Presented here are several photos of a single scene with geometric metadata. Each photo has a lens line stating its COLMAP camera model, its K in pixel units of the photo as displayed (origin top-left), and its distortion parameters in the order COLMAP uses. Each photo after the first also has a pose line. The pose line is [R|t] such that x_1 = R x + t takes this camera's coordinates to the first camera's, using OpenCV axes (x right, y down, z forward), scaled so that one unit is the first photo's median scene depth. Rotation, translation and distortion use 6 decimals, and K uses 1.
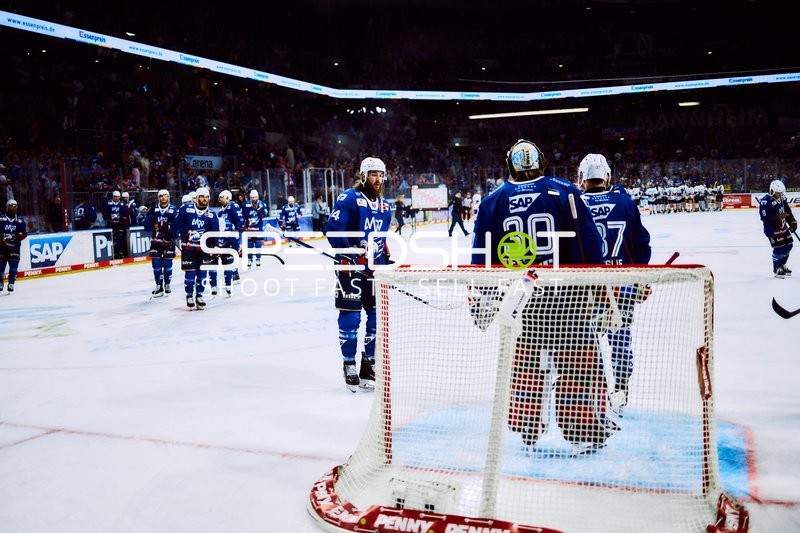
lens RADIAL K [[795.3, 0, 400.1], [0, 795.3, 264.0], [0, 0, 1]] dist [-0.083829, 0.058515]
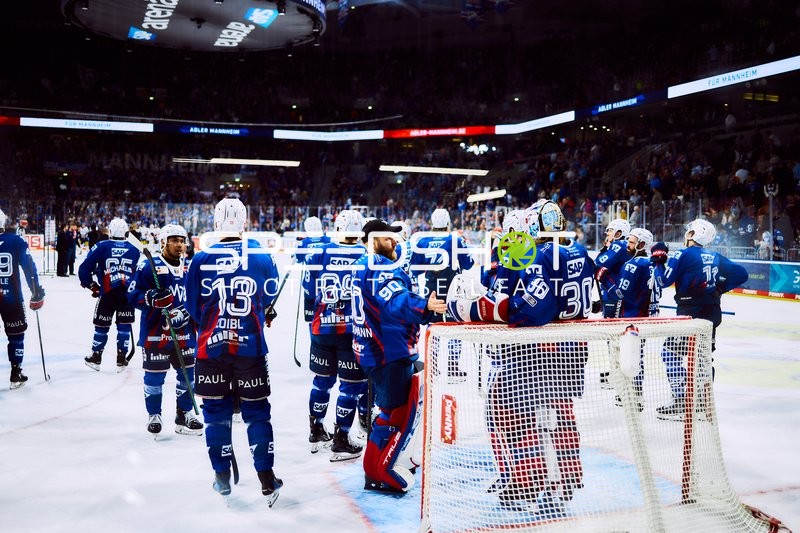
lens RADIAL K [[795.3, 0, 400.1], [0, 795.3, 264.0], [0, 0, 1]] dist [-0.083829, 0.058515]
pose [[0.746758, 0.021975, 0.664732, -0.794100], [0.011197, 0.998897, -0.045600, -0.024796], [-0.665001, 0.041495, 0.745689, 0.359609]]
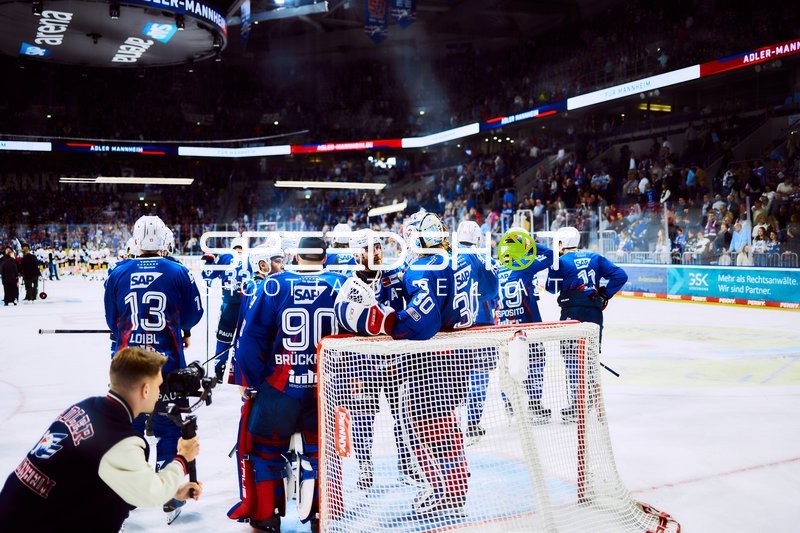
lens RADIAL K [[795.3, 0, 400.1], [0, 795.3, 264.0], [0, 0, 1]] dist [-0.083829, 0.058515]
pose [[0.669763, 0.012136, 0.742476, -0.772063], [0.048295, 0.997038, -0.059862, -0.021429], [-0.741003, 0.075951, 0.667193, 0.336243]]
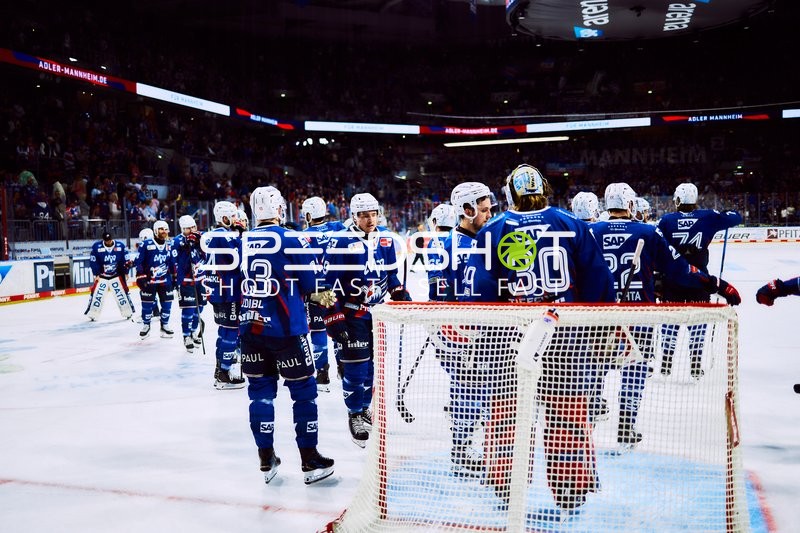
lens RADIAL K [[795.3, 0, 400.1], [0, 795.3, 264.0], [0, 0, 1]] dist [-0.083829, 0.058515]
pose [[0.997333, 0.008641, 0.072479, -0.076736], [-0.005687, 0.999148, -0.040865, -0.006085], [-0.072770, 0.040344, 0.996532, 0.083175]]
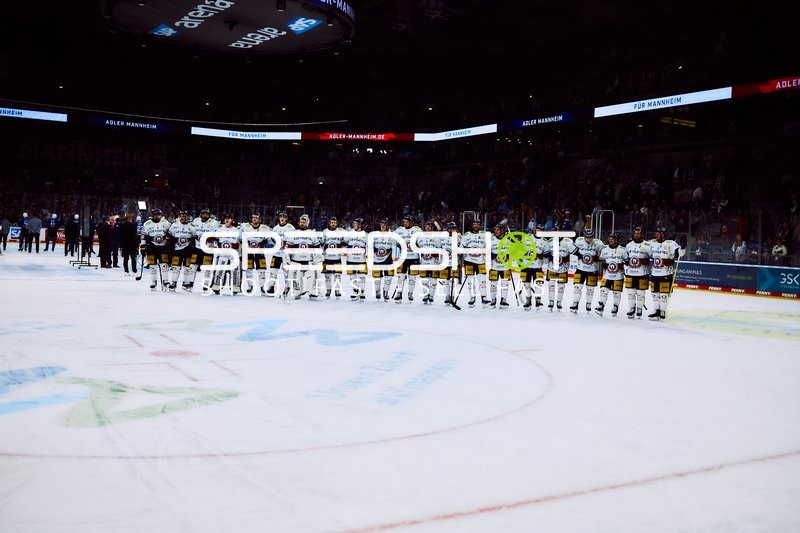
lens RADIAL K [[786.9, 0, 406.8], [0, 786.9, 266.5], [0, 0, 1]] dist [-0.064584, 0.004814]
pose [[0.598700, 0.032176, 0.800327, -2.244495], [0.002698, 0.999106, -0.042186, 0.015249], [-0.800969, 0.027416, 0.598078, 1.175144]]
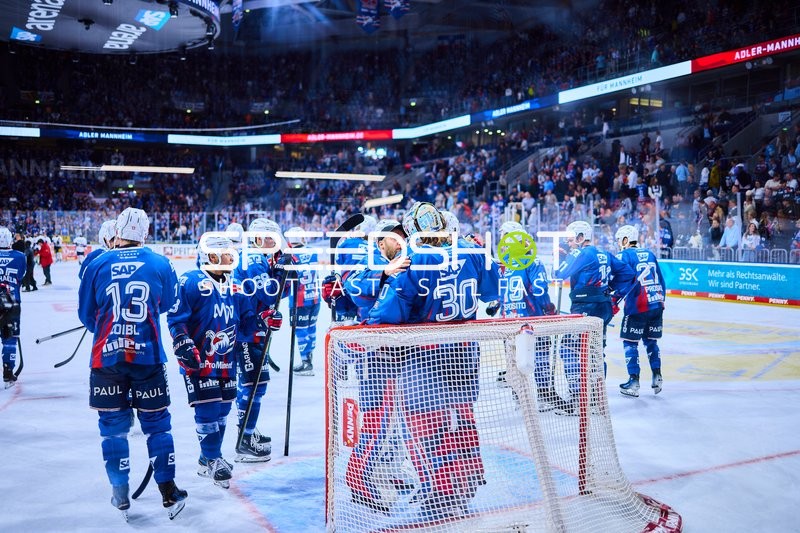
lens RADIAL K [[795.3, 0, 400.1], [0, 795.3, 264.0], [0, 0, 1]] dist [-0.083829, 0.058515]
pose [[0.658079, 0.011911, 0.752855, -0.797818], [0.036781, 0.998173, -0.047942, -0.024493], [-0.752050, 0.059241, 0.656438, 0.352928]]
